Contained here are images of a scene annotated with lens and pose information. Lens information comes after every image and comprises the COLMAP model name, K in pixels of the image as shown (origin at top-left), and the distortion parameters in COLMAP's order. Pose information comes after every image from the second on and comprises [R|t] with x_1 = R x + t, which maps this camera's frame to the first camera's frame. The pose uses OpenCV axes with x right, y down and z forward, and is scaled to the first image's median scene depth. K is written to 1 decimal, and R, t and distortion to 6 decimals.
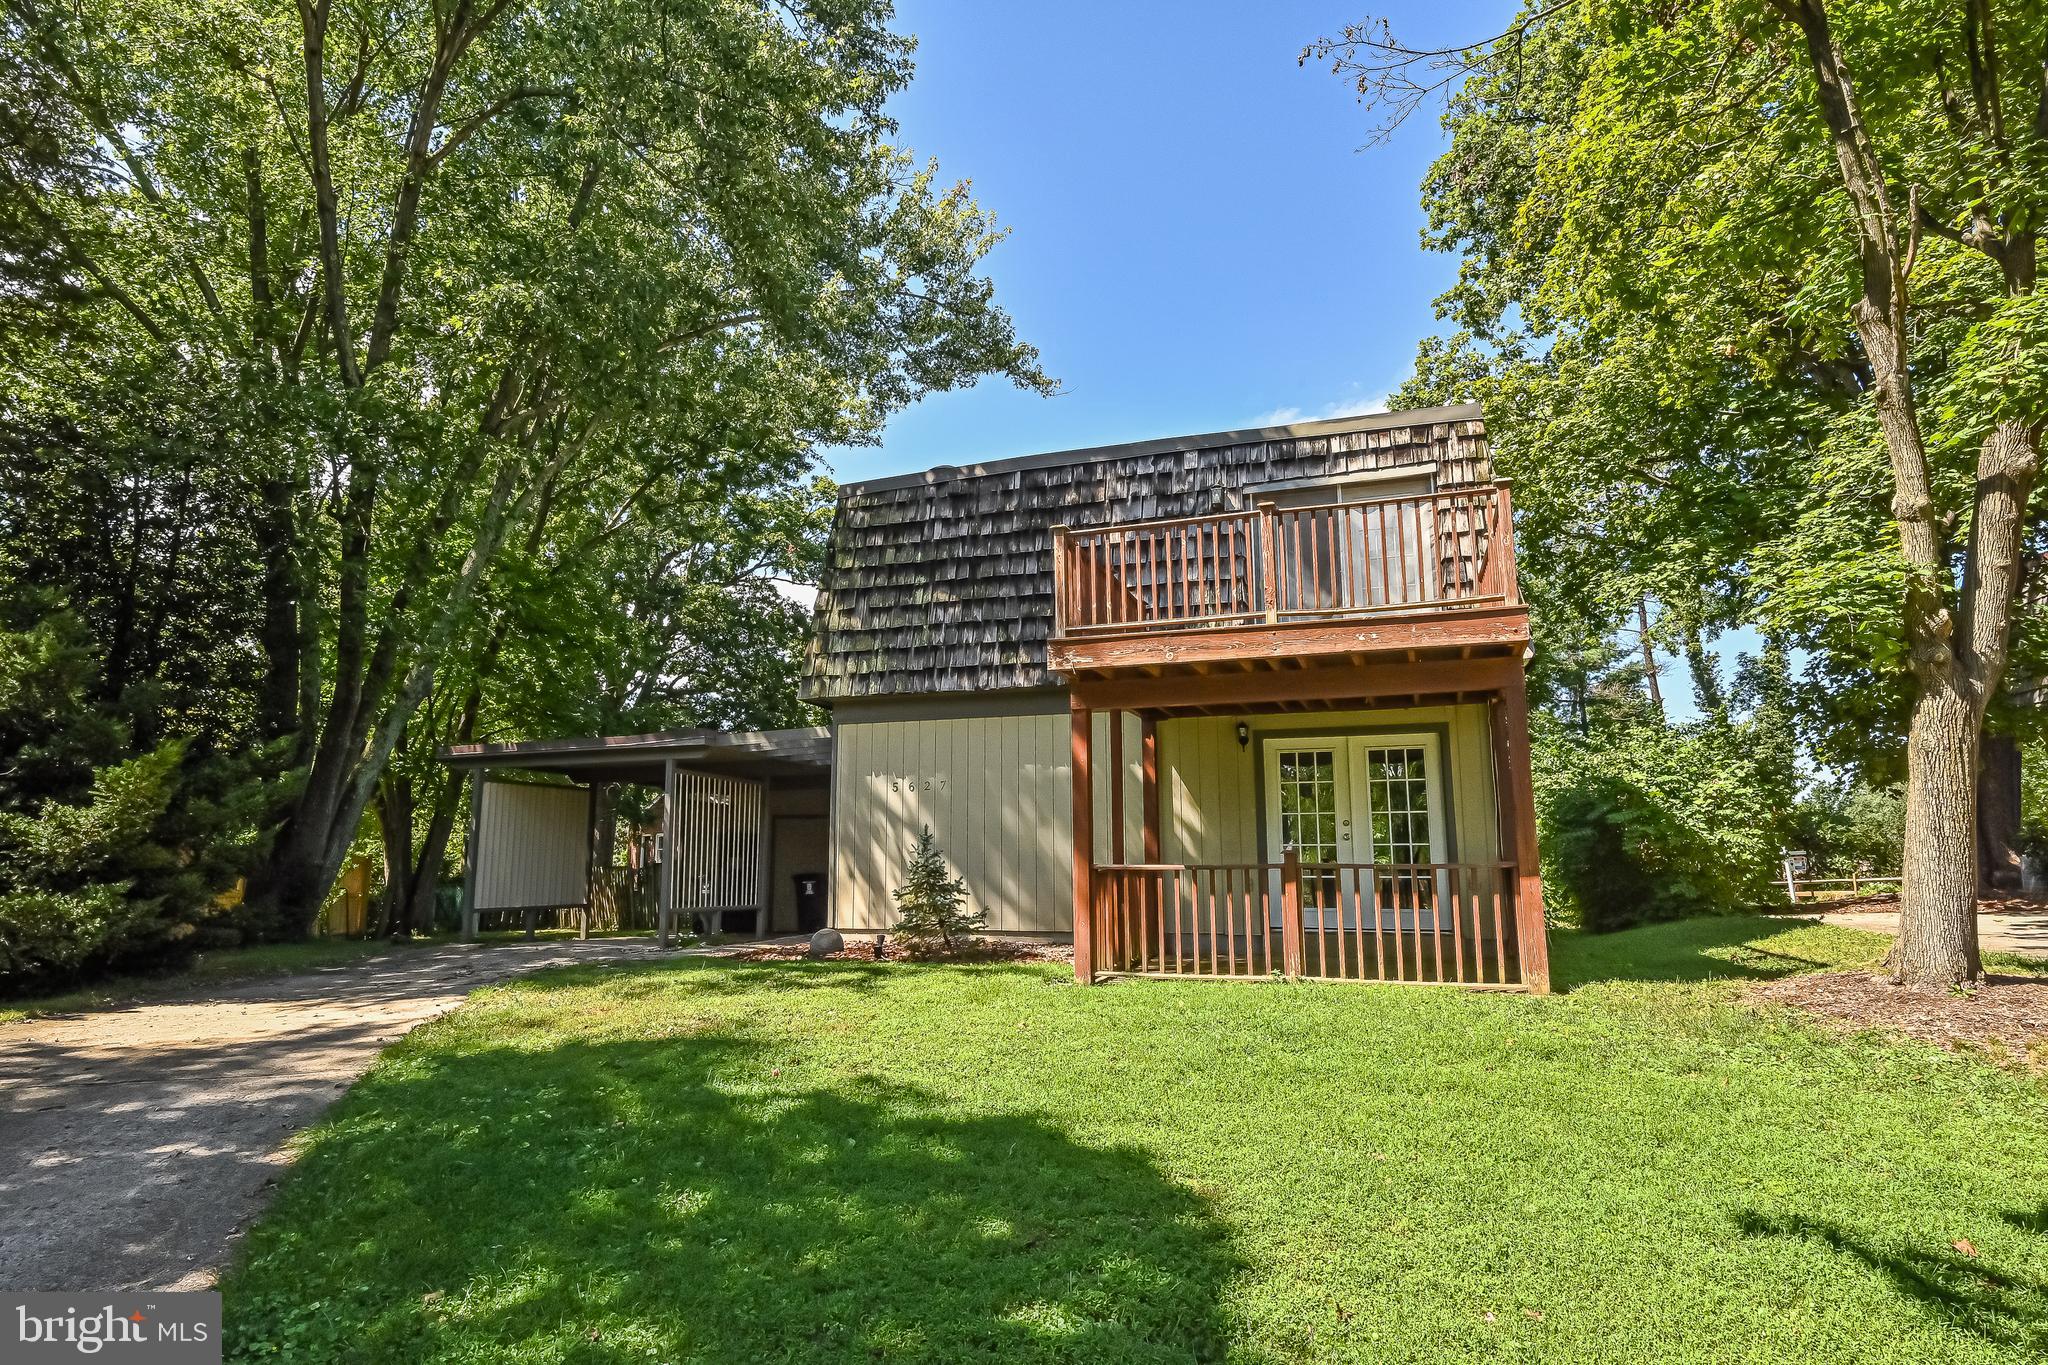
lens RADIAL K [[1088.8, 0, 1026.5], [0, 1088.8, 688.8], [0, 0, 1]] dist [0.001034, -0.002435]
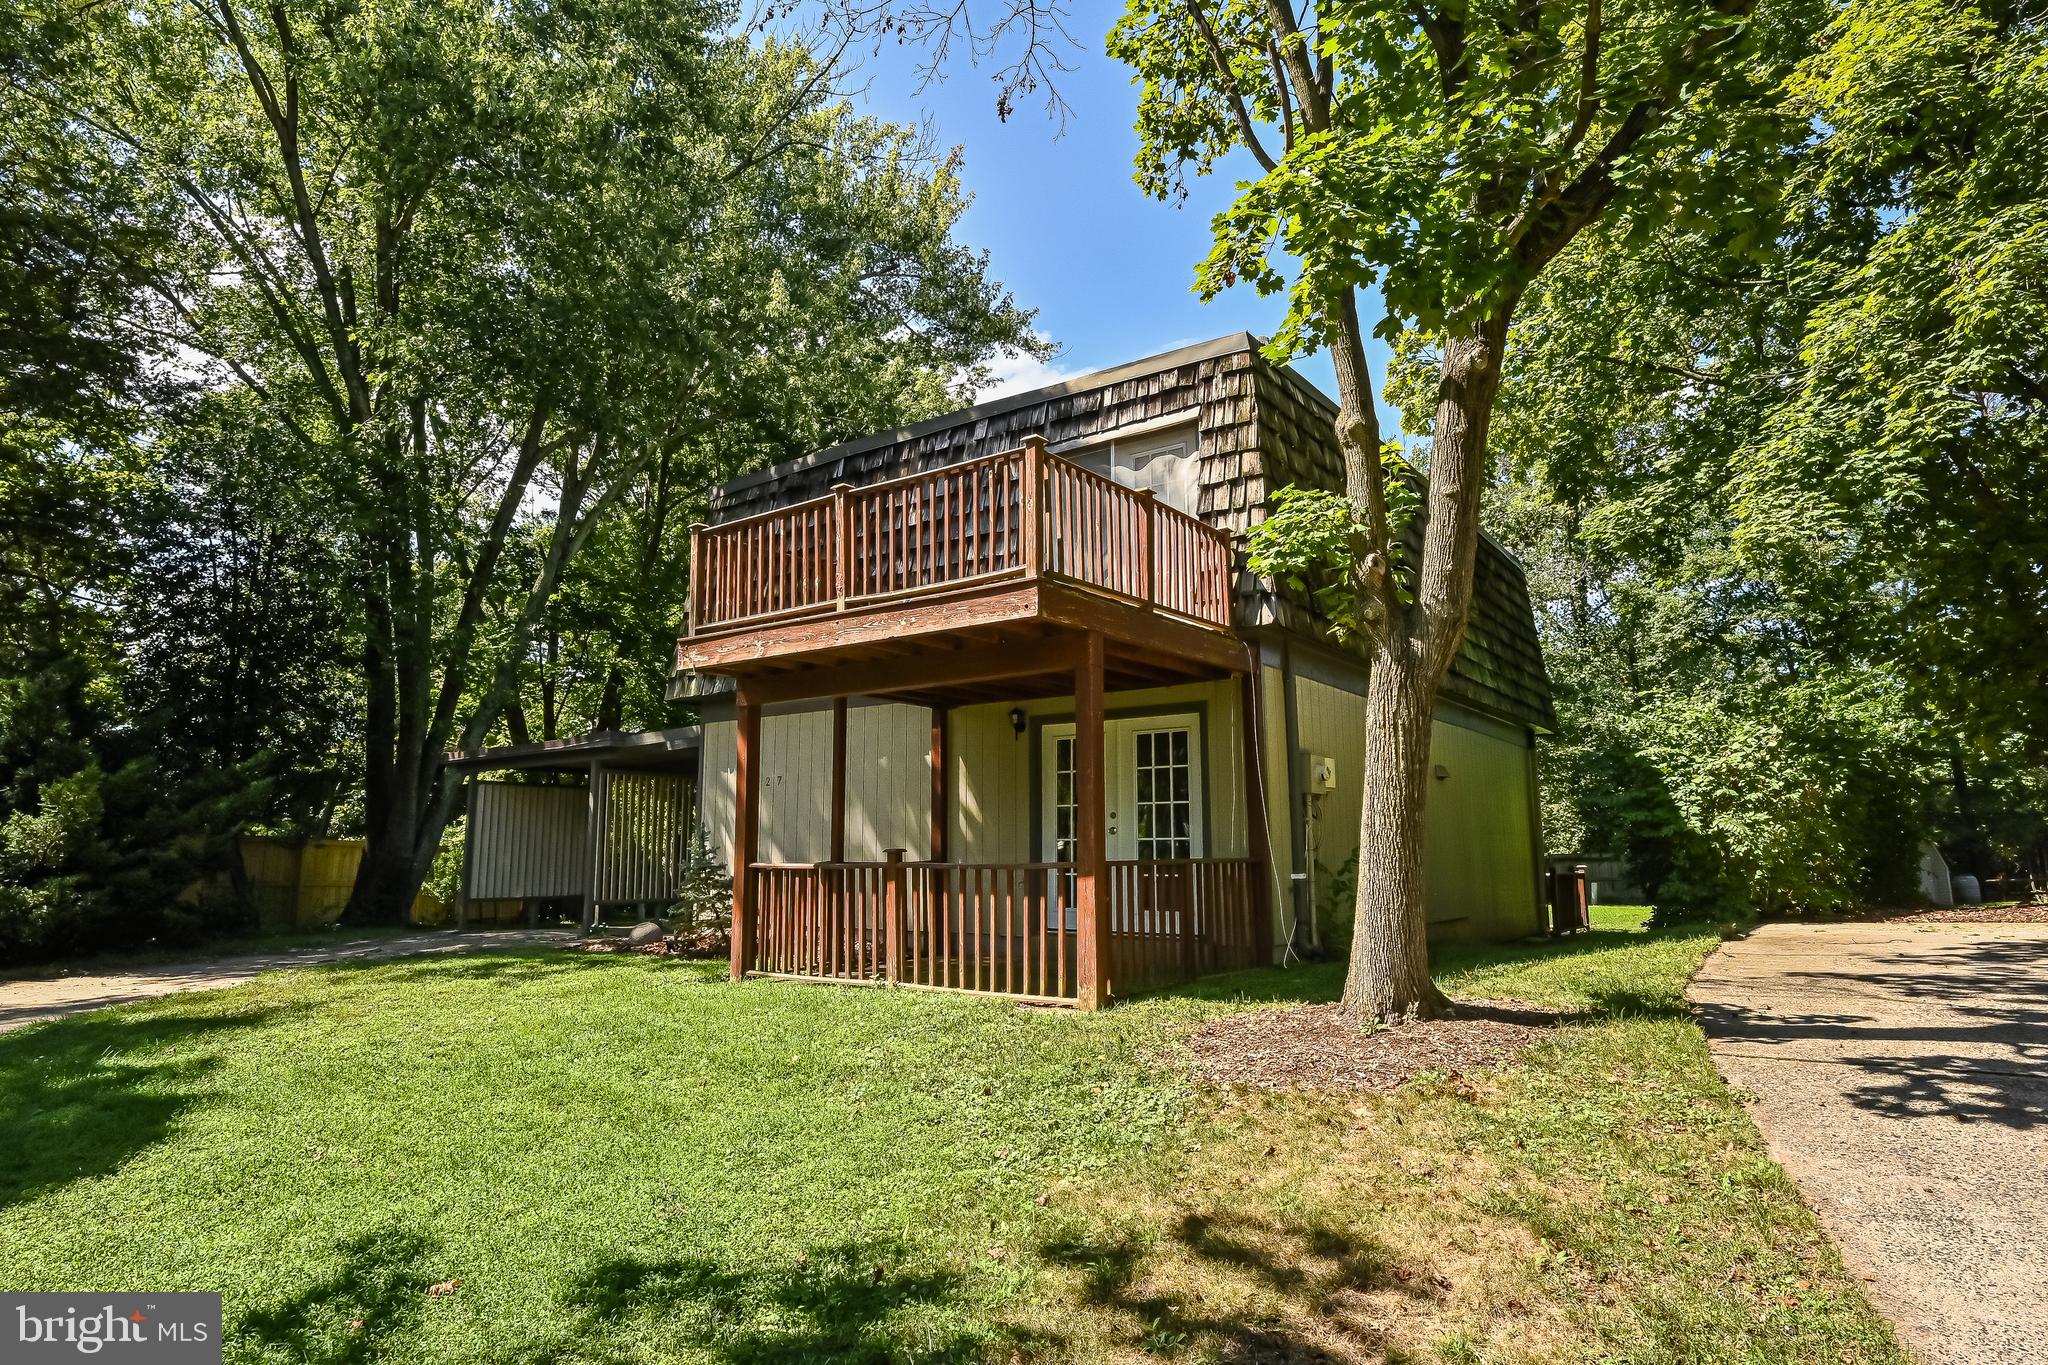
lens RADIAL K [[1158.0, 0, 1027.4], [0, 1158.0, 682.6], [0, 0, 1]] dist [-0.003945, 0.000761]
pose [[0.954401, -0.045094, -0.295101, 0.477328], [0.049366, 0.998756, 0.007038, 0.002018], [0.294417, -0.021285, 0.955440, 0.056330]]
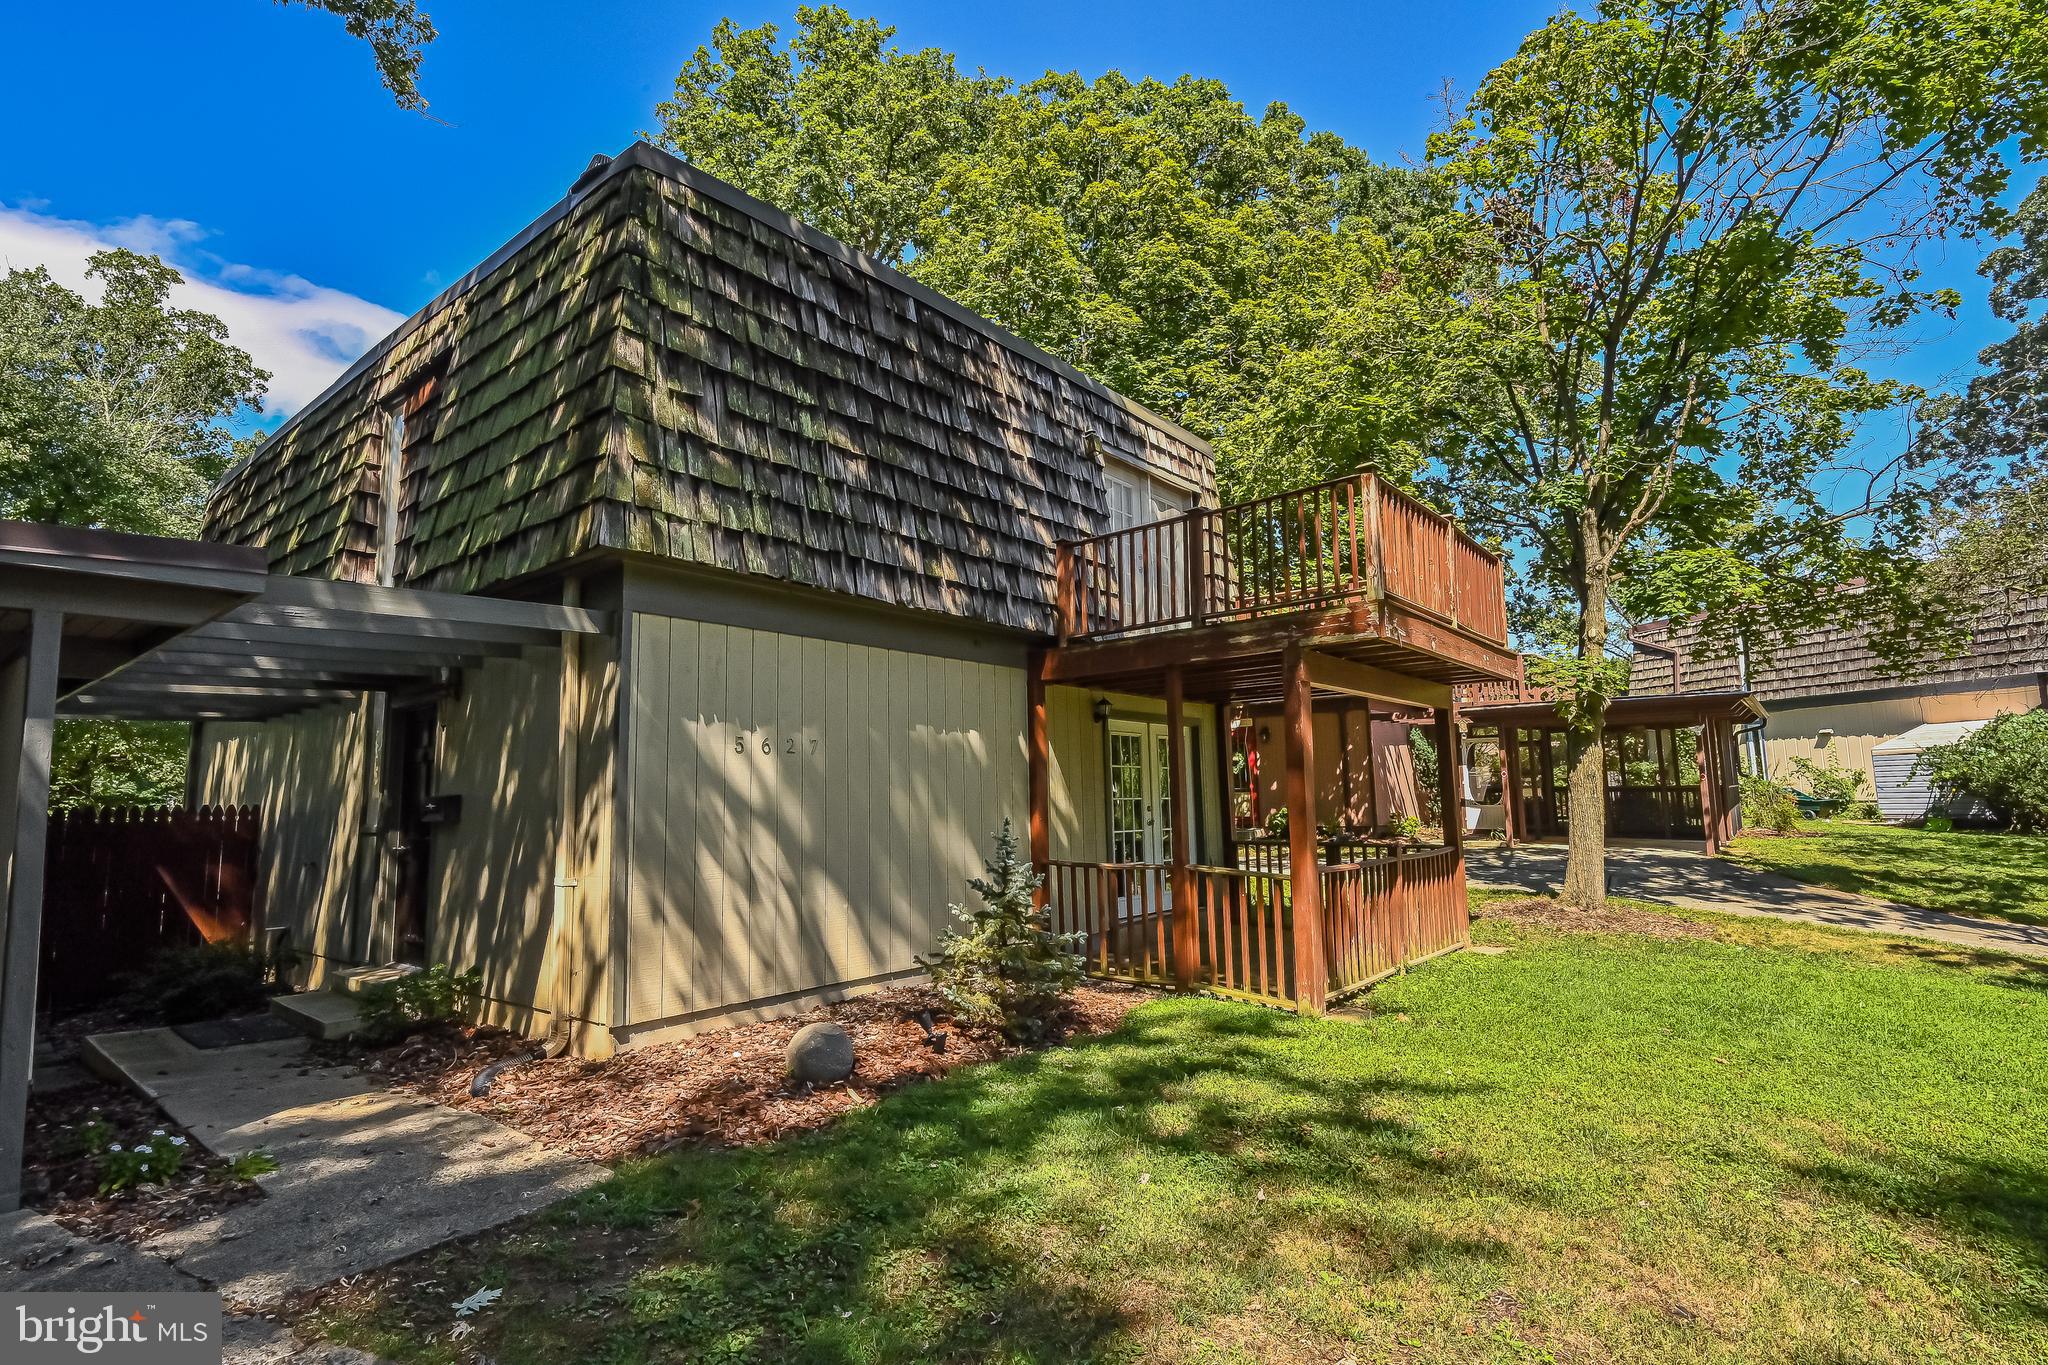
lens RADIAL K [[992.7, 0, 1019.7], [0, 992.7, 676.9], [0, 0, 1]] dist [-0.001424, 0.000116]
pose [[0.359251, 0.112879, 0.926389, -0.570422], [-0.133853, 0.988627, -0.068555, 0.075666], [-0.923592, -0.099371, 0.370275, 0.725339]]
